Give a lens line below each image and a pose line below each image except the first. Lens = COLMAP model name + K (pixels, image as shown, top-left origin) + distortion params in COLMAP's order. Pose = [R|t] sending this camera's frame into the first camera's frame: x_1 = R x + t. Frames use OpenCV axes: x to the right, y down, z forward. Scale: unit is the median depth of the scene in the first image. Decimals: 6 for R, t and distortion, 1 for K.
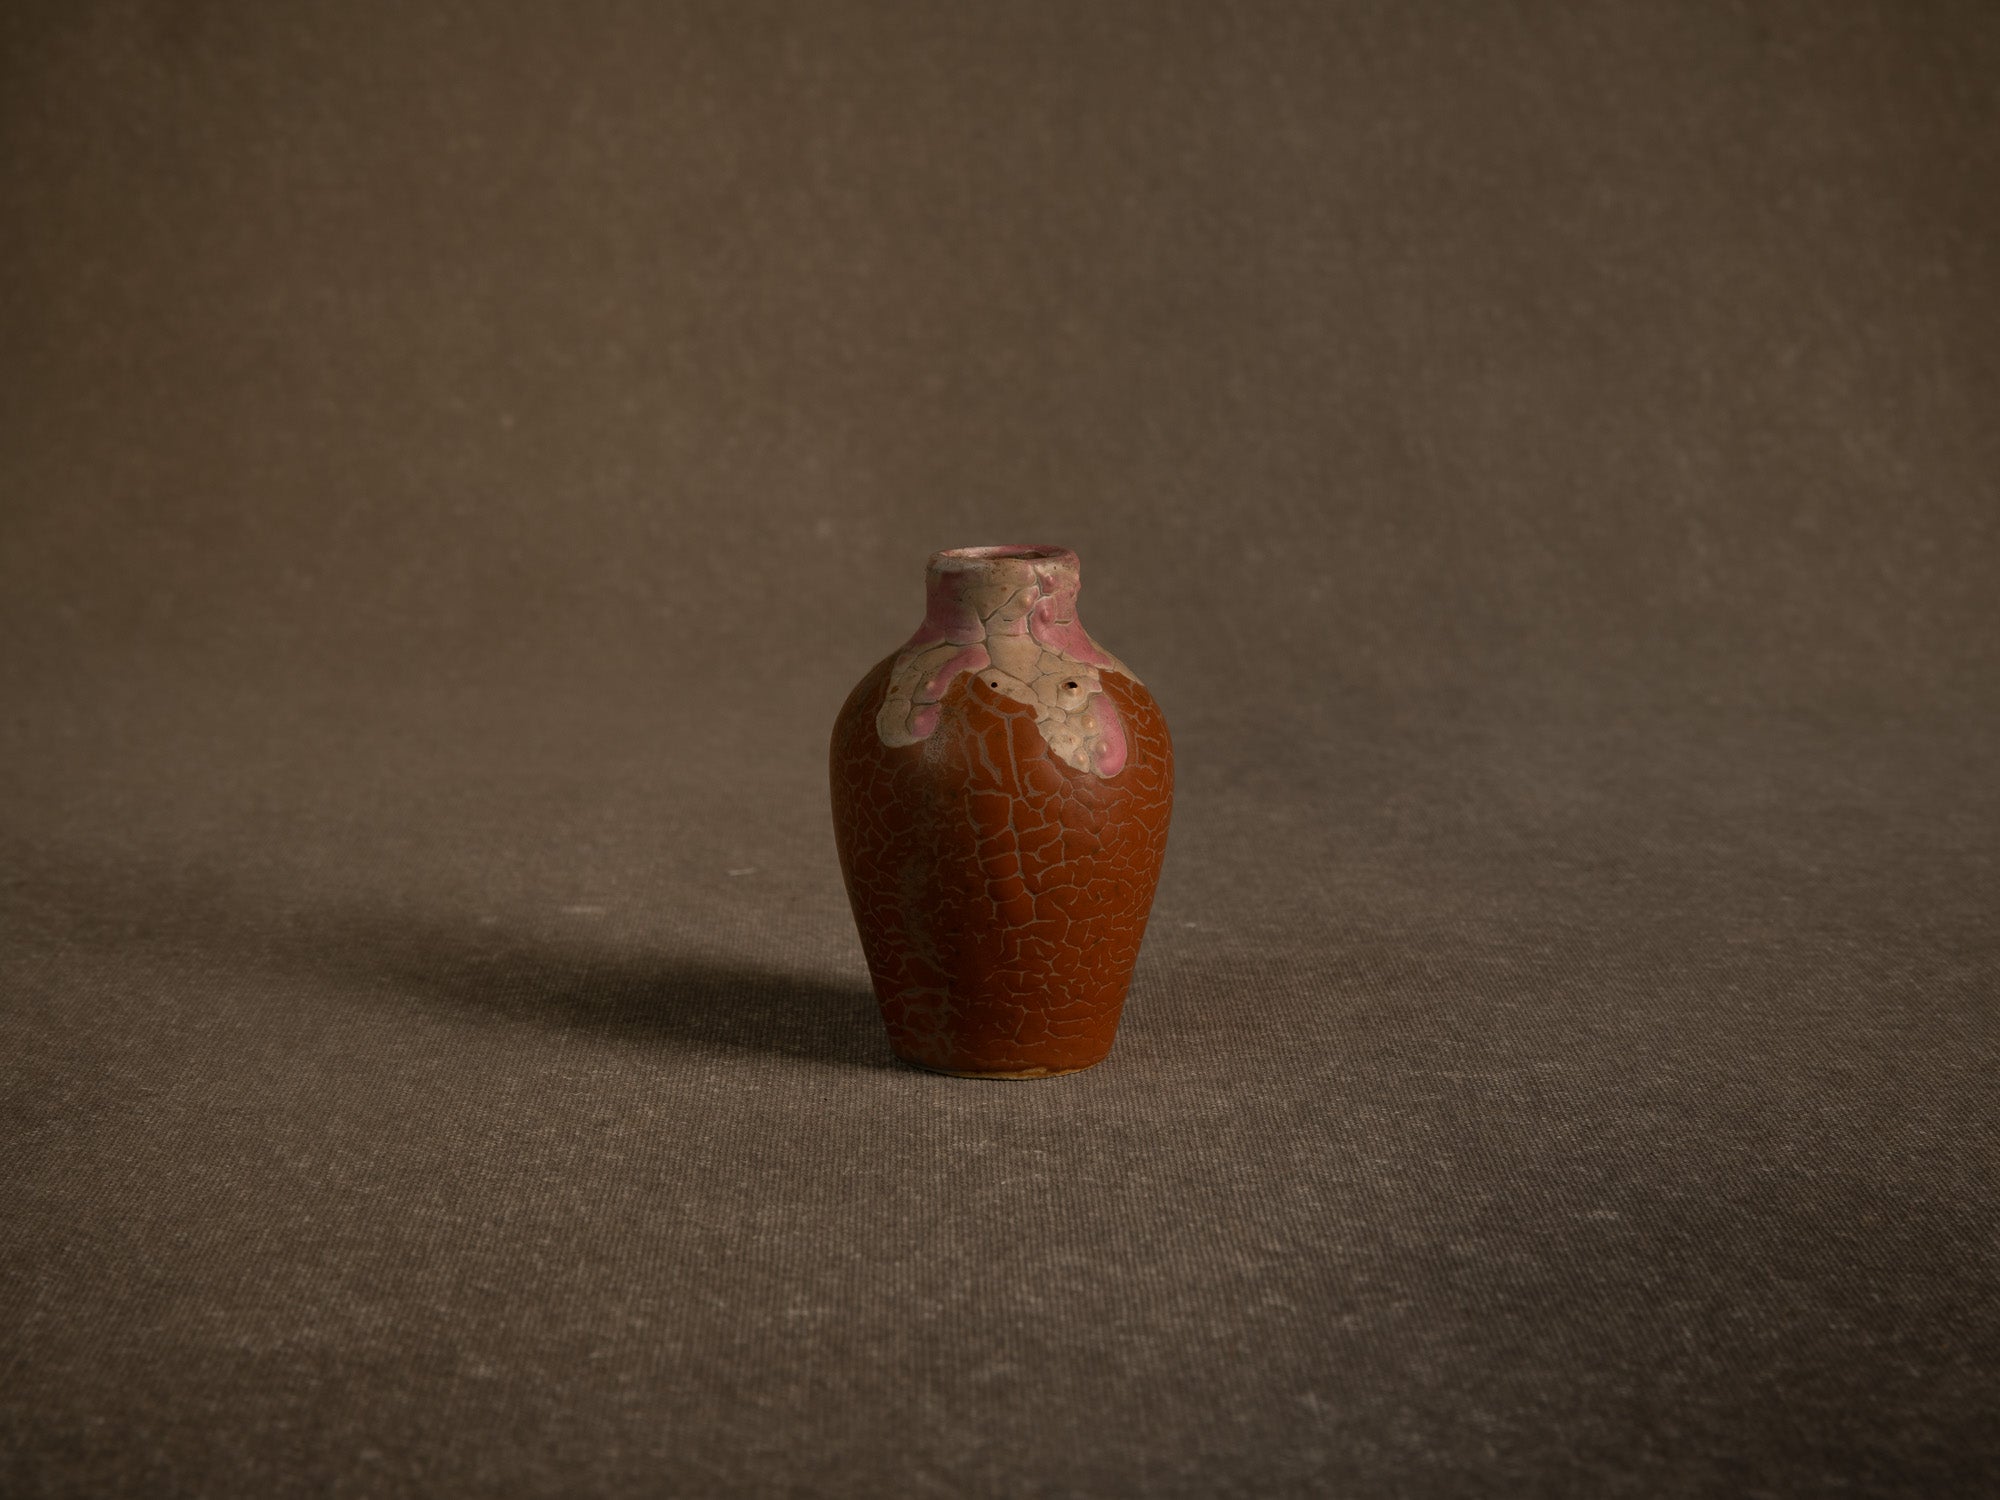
lens RADIAL K [[3873.1, 0, 957.6], [0, 3873.1, 749.5], [0, 0, 1]] dist [0.025155, -0.025635]
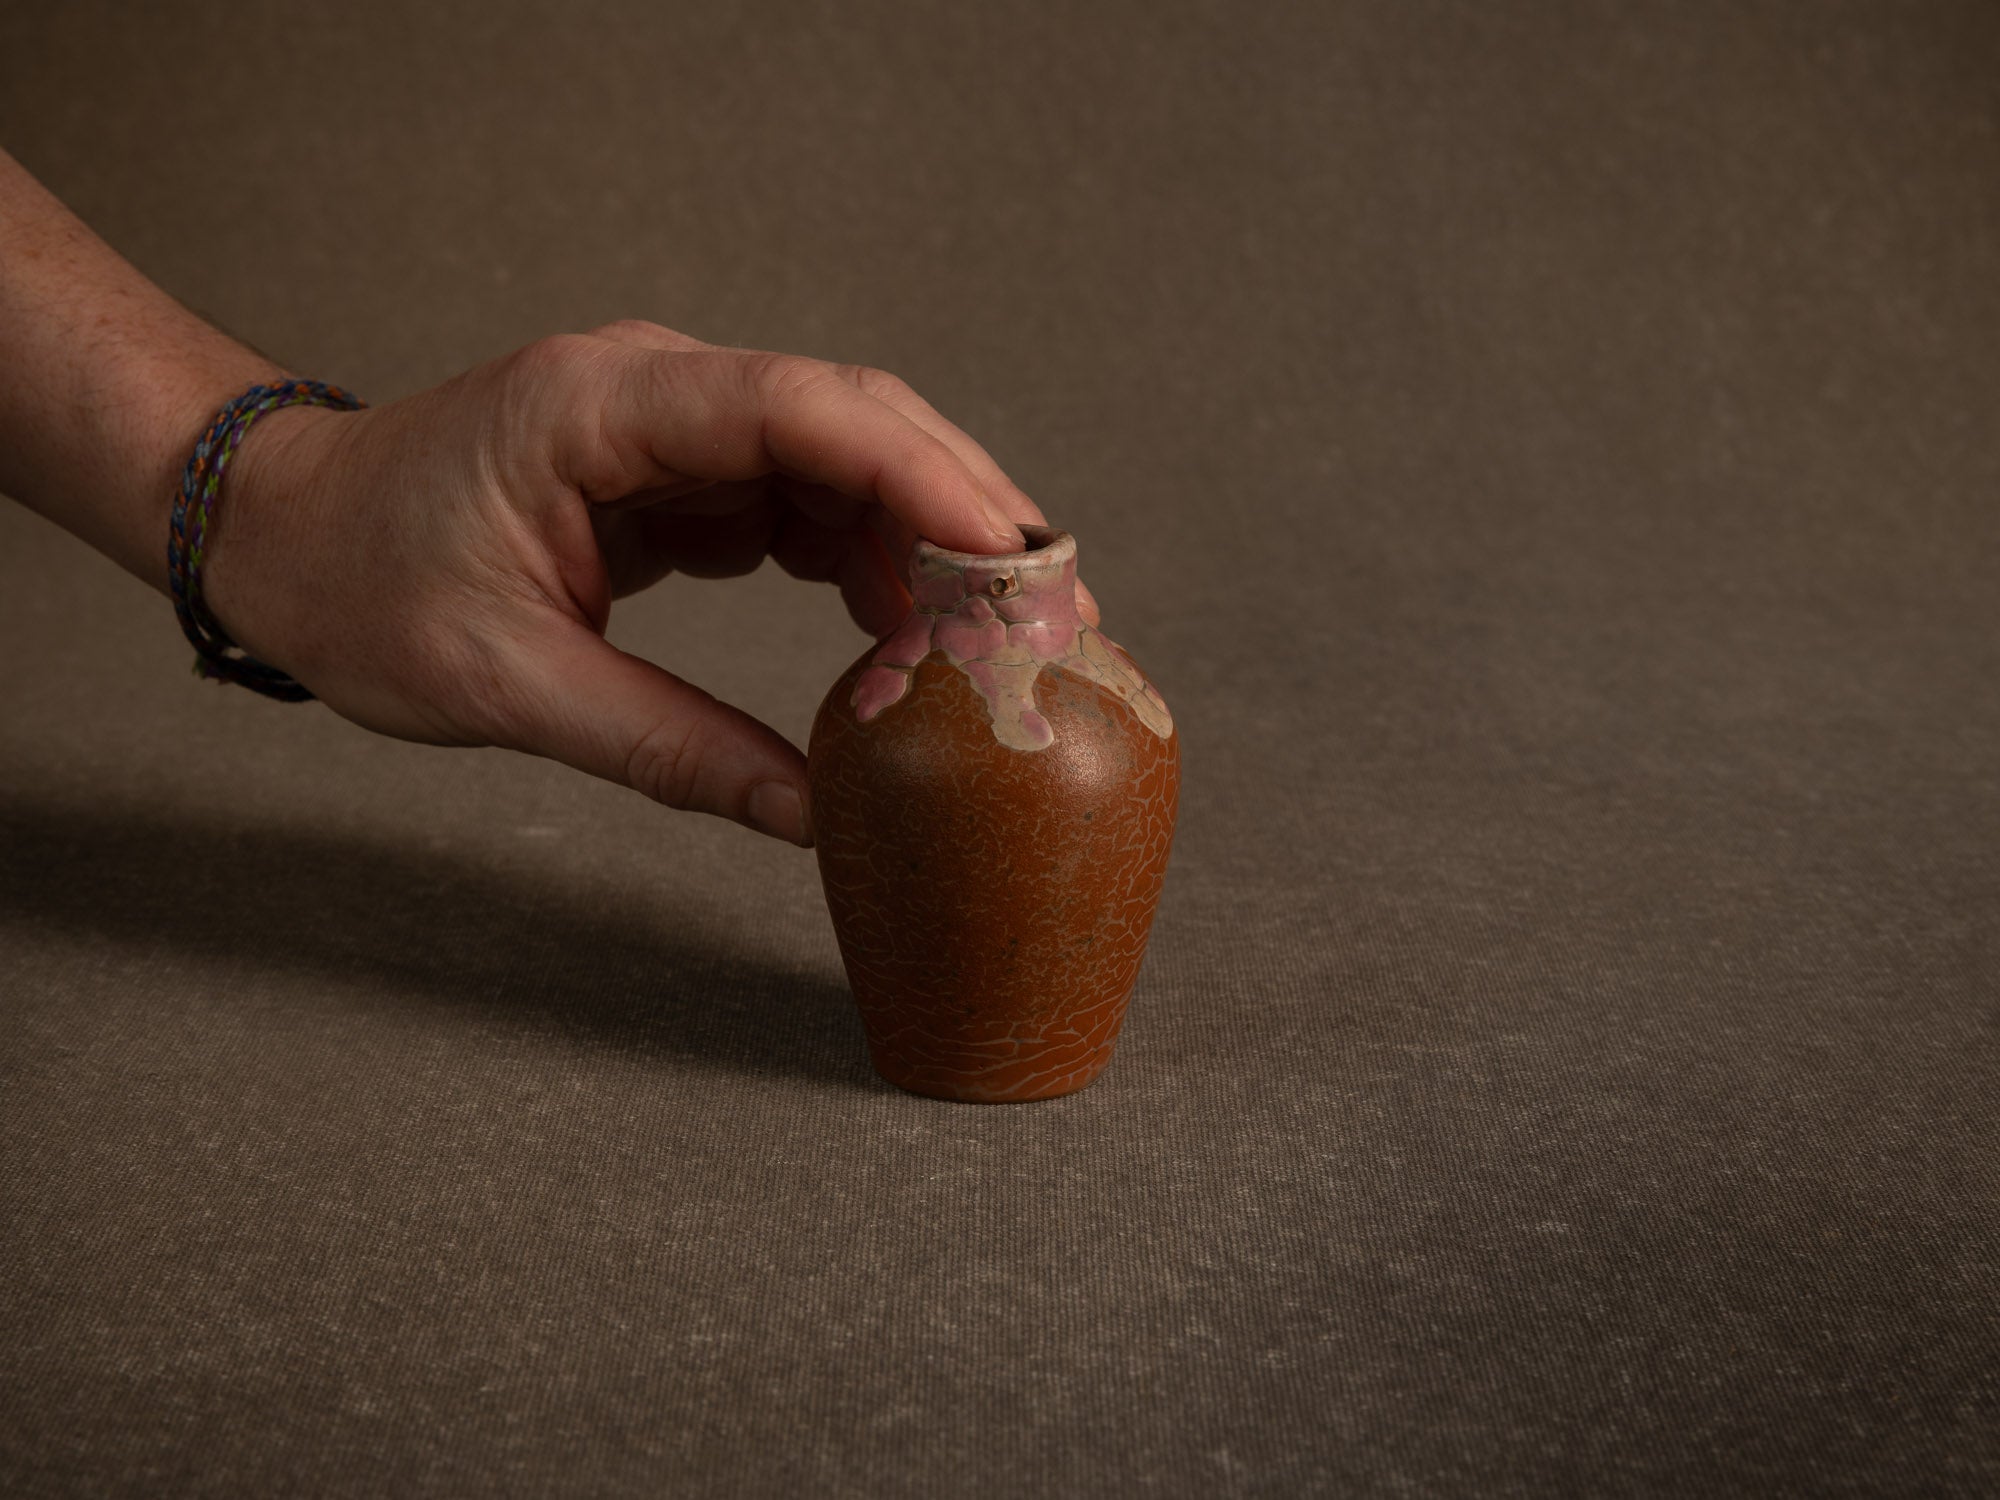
lens RADIAL K [[3869.4, 0, 946.2], [0, 3869.4, 705.4], [0, 0, 1]] dist [0.019131, -0.013821]
pose [[0.999710, 0.011952, -0.020912, 0.032965], [-0.010810, 0.998488, 0.053904, -0.056006], [0.021525, -0.053663, 0.998327, 0.043025]]
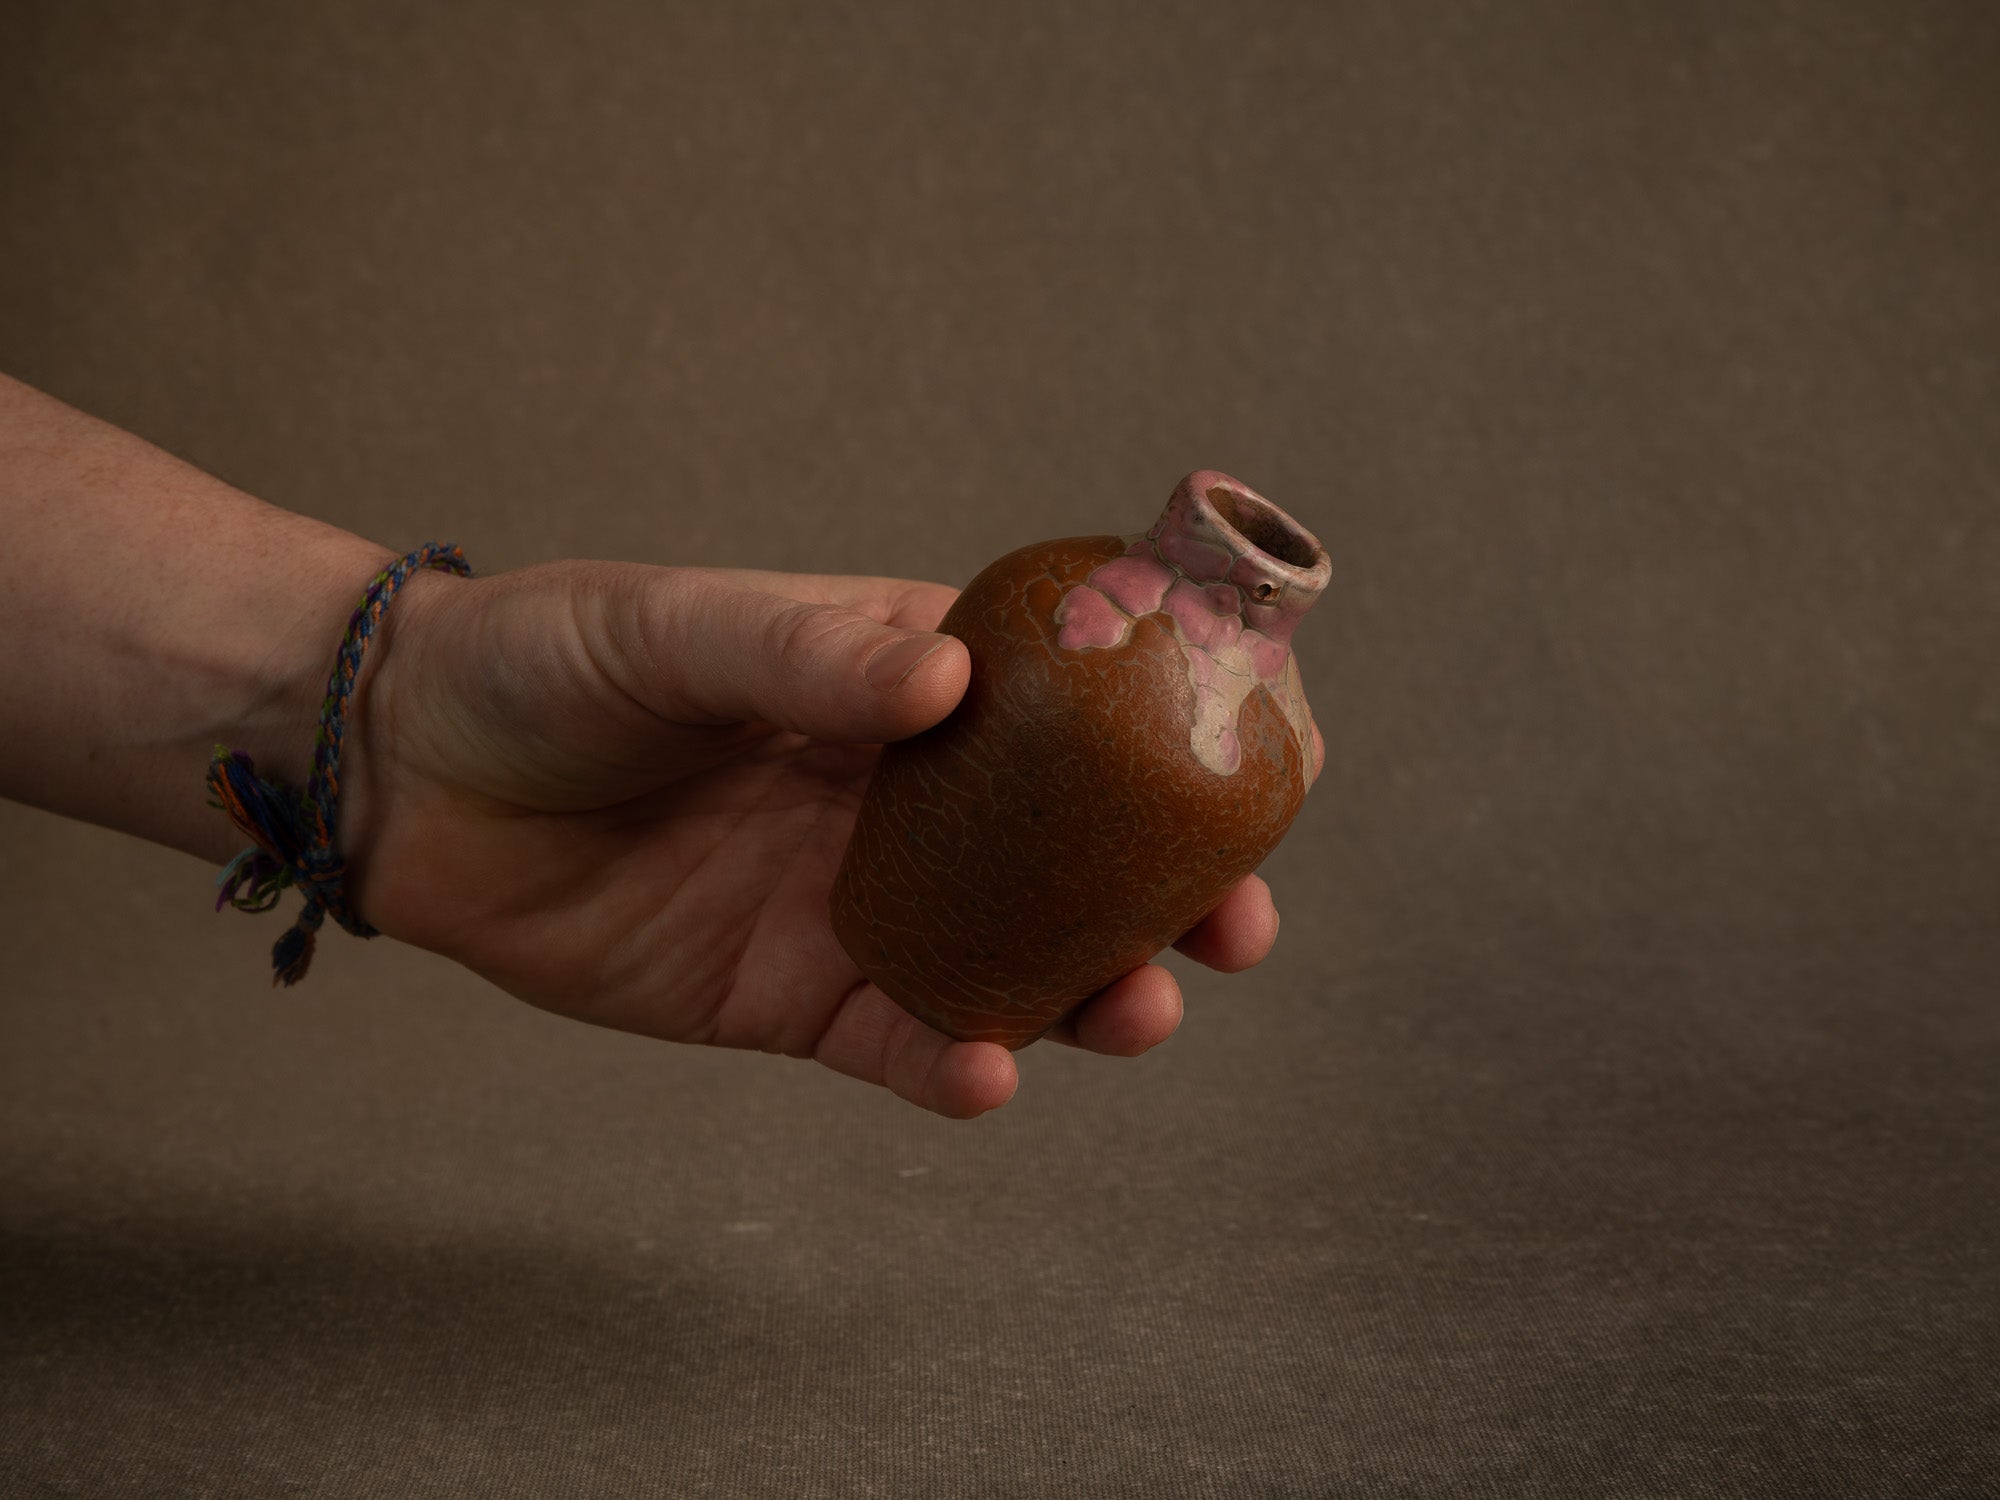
lens RADIAL K [[3864.5, 0, 992.9], [0, 3864.5, 775.8], [0, 0, 1]] dist [0.026222, -0.075481]
pose [[0.999048, -0.043339, 0.005044, -0.050261], [0.043502, 0.998304, -0.038689, -0.033839], [-0.003359, 0.038871, 0.999239, 0.119845]]
